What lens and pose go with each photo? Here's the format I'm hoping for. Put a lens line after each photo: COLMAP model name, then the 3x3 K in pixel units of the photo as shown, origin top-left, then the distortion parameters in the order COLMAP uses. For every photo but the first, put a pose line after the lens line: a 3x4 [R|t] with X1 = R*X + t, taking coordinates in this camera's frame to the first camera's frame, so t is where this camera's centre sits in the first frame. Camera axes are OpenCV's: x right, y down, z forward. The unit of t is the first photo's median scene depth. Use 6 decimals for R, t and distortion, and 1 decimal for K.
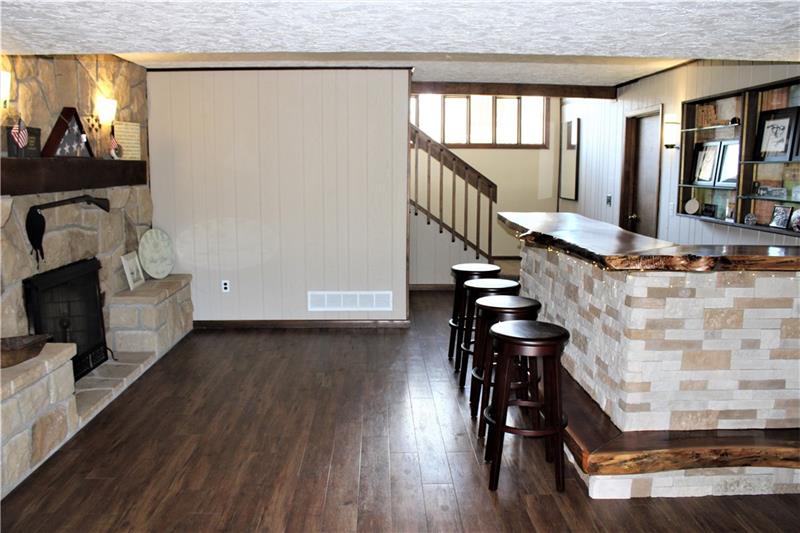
lens RADIAL K [[677.8, 0, 400.0], [0, 677.8, 266.5], [0, 0, 1]] dist [-0.127394, 0.004601]
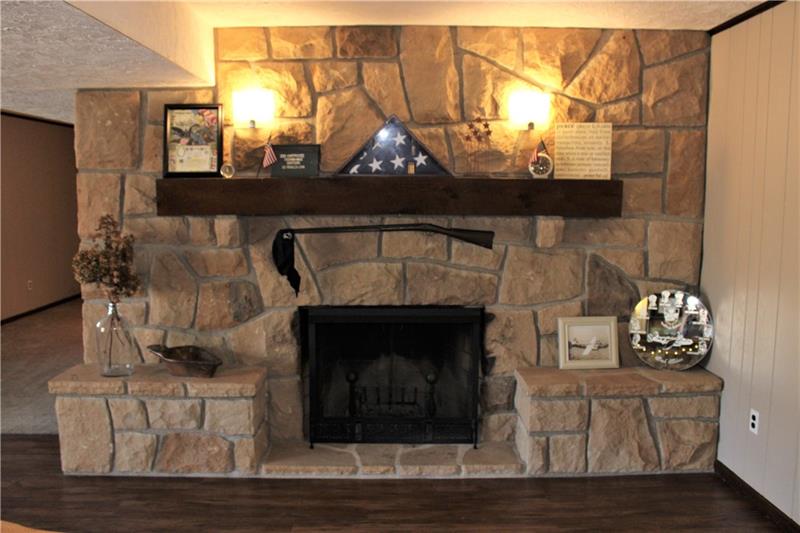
lens RADIAL K [[677.8, 0, 400.0], [0, 677.8, 266.5], [0, 0, 1]] dist [-0.127394, 0.004601]
pose [[-0.038363, 0.107333, -0.993483, 0.299433], [-0.146538, 0.982862, 0.111844, -0.131153], [0.988461, 0.149874, -0.021977, 0.905374]]
